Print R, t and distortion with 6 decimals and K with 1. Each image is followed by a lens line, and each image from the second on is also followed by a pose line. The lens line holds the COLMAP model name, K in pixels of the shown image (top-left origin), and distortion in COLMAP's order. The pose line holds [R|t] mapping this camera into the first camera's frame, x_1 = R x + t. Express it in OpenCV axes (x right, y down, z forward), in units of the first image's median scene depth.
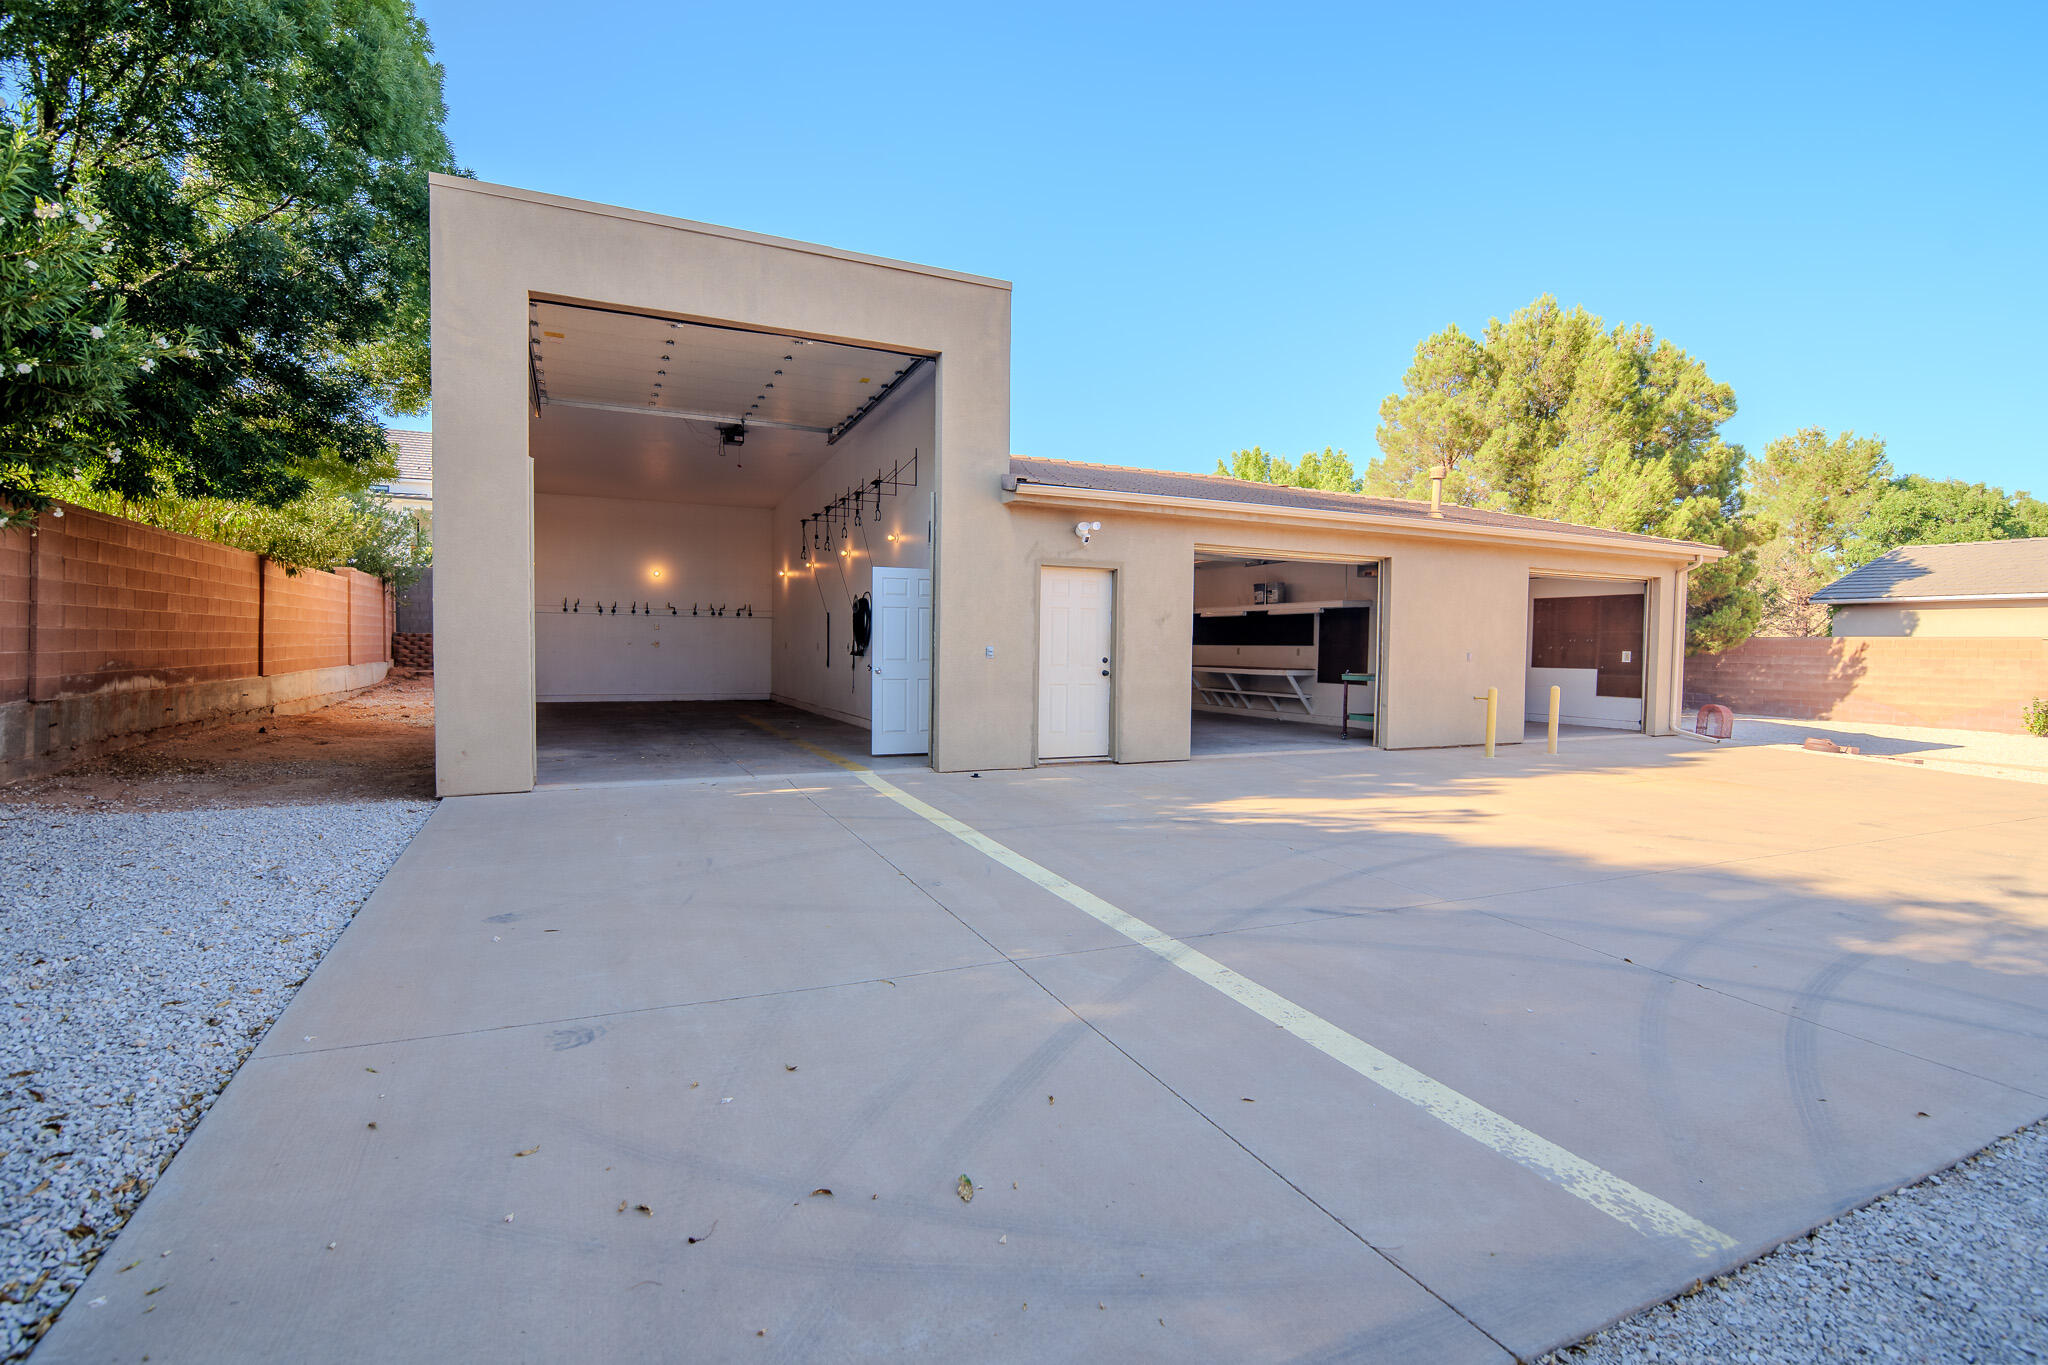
lens RADIAL K [[926.1, 0, 1024.0], [0, 926.1, 682.5], [0, 0, 1]] dist [-0.050069, 0.000071]
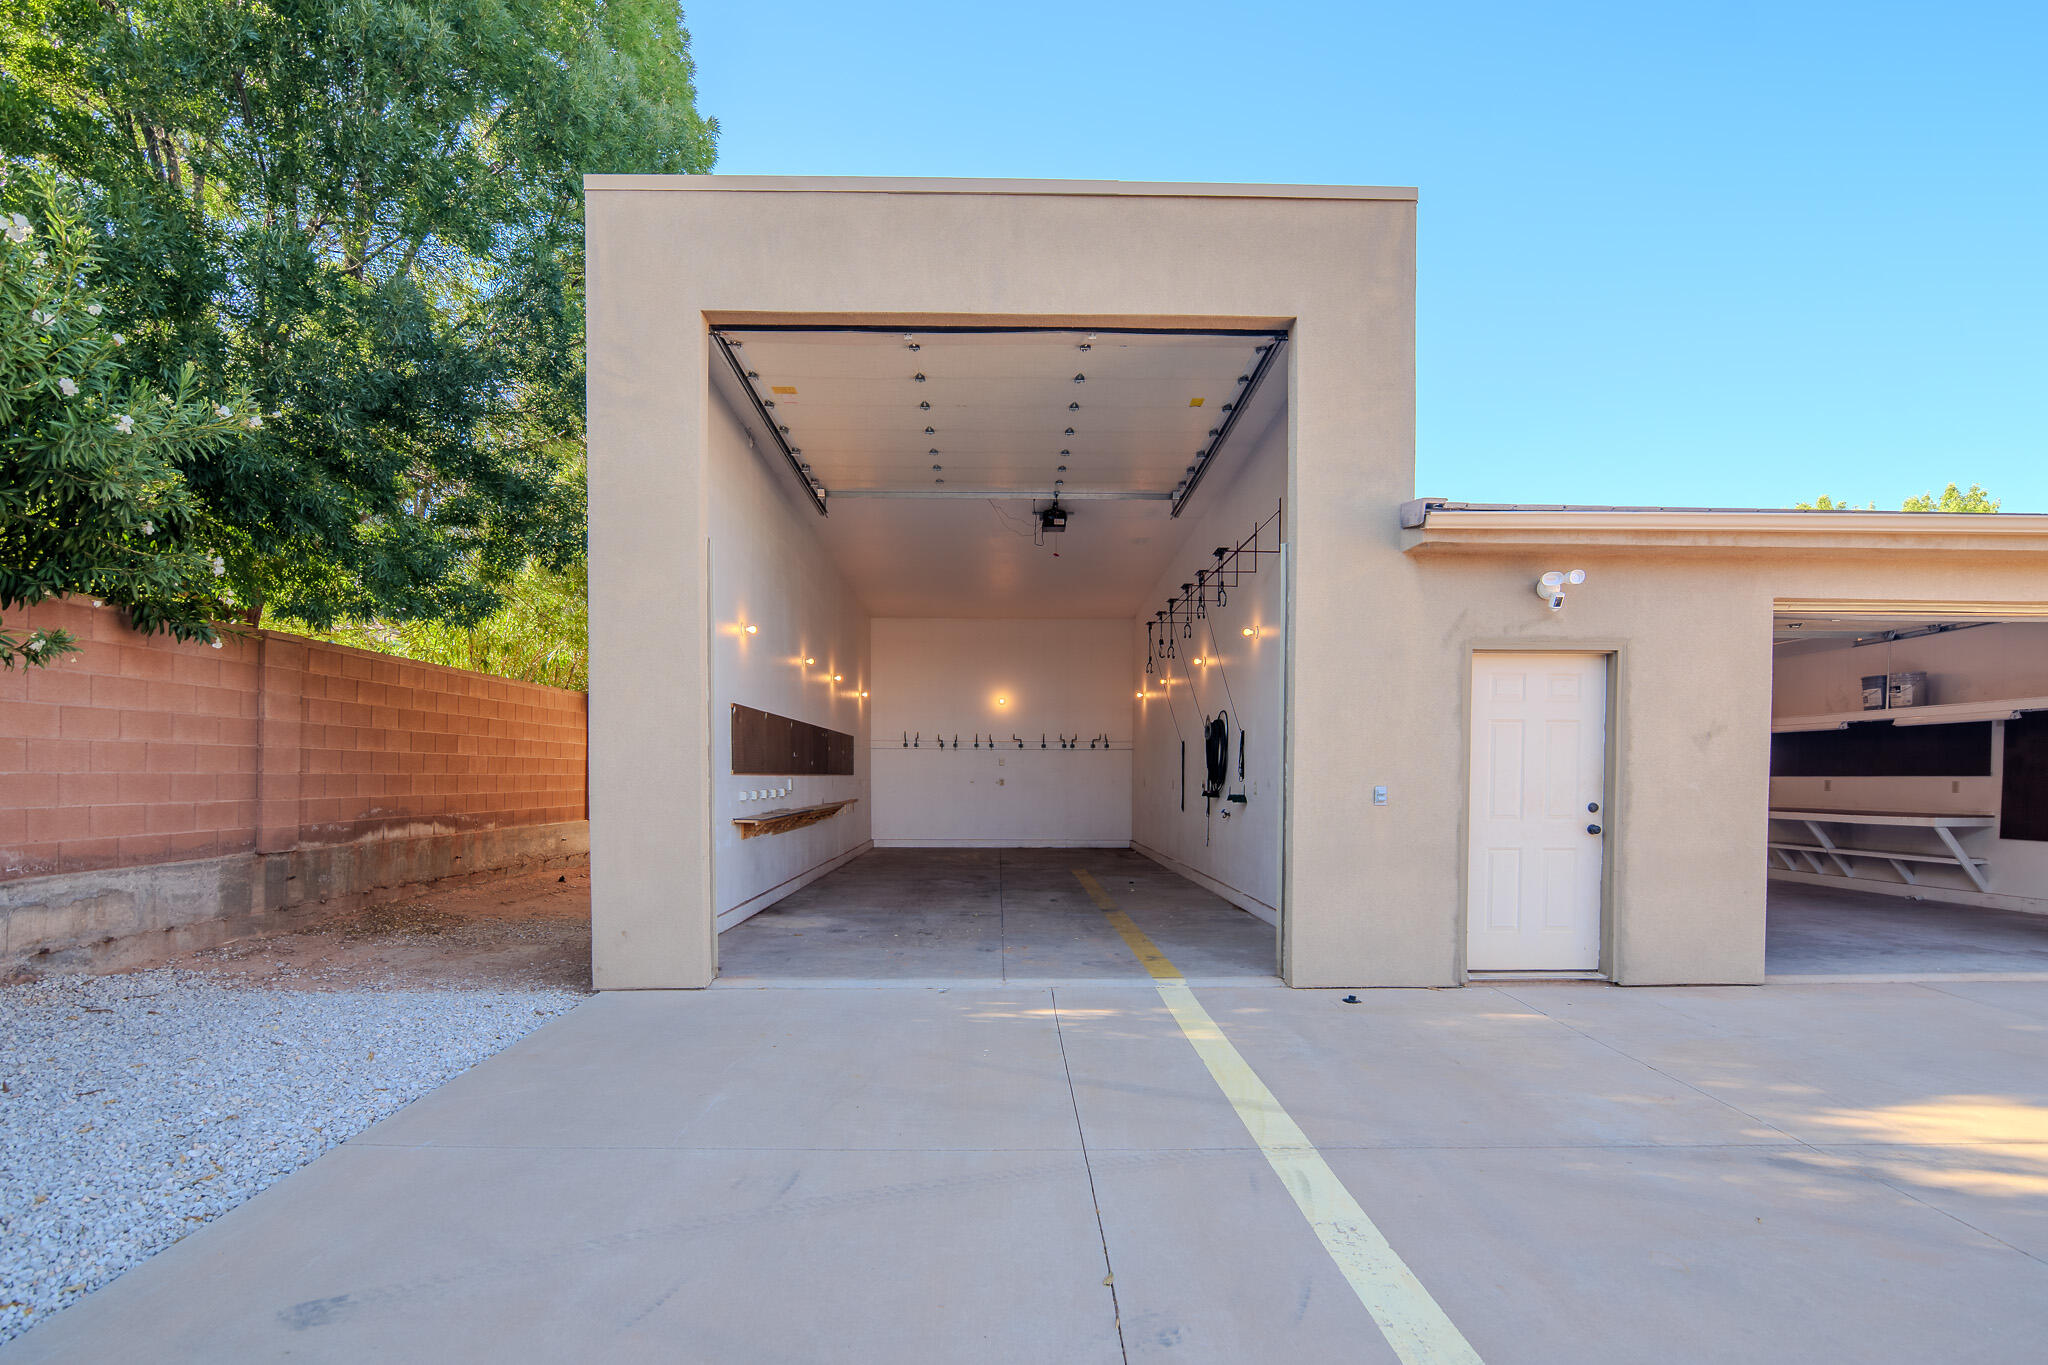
lens RADIAL K [[984.4, 0, 1023.6], [0, 984.4, 808.1], [0, 0, 1]] dist [-0.020707, 0.000217]
pose [[0.906887, 0.001868, -0.421370, 0.021130], [-0.006270, 0.999939, -0.009063, -0.015742], [0.421328, 0.010862, 0.906843, 0.285099]]
